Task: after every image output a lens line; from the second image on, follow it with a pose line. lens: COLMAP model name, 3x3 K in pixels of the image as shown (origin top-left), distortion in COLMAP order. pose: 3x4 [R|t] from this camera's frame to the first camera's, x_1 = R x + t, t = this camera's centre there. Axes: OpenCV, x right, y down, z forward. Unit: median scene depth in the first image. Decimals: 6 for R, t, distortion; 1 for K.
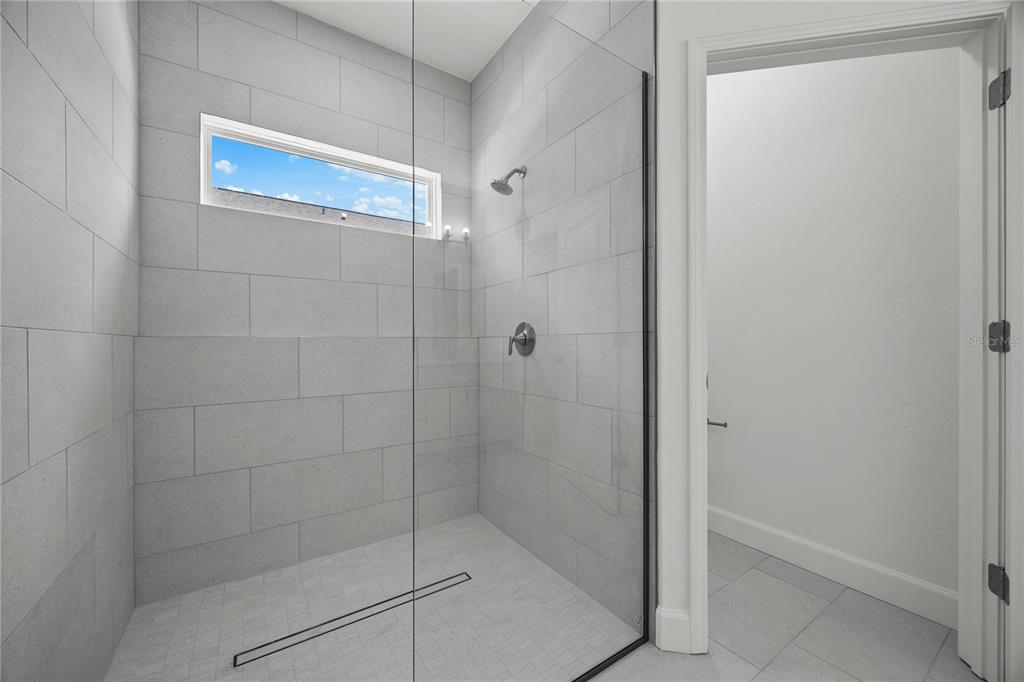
lens RADIAL K [[393.9, 0, 510.9], [0, 393.9, 341.7], [0, 0, 1]] dist [-0.002940, -0.000097]
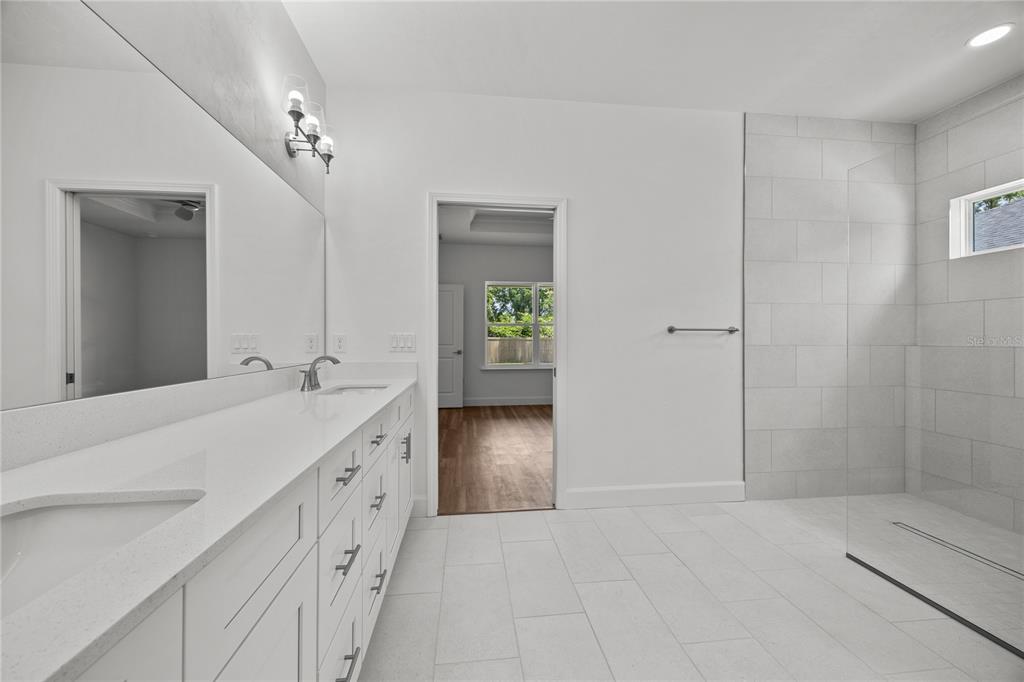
lens RADIAL K [[393.9, 0, 510.9], [0, 393.9, 341.7], [0, 0, 1]] dist [-0.002940, -0.000097]
pose [[-0.457814, 0.012771, -0.888956, 1.337530], [0.010444, 0.999905, 0.008987, -0.060684], [0.888987, -0.005170, -0.457904, 0.175882]]
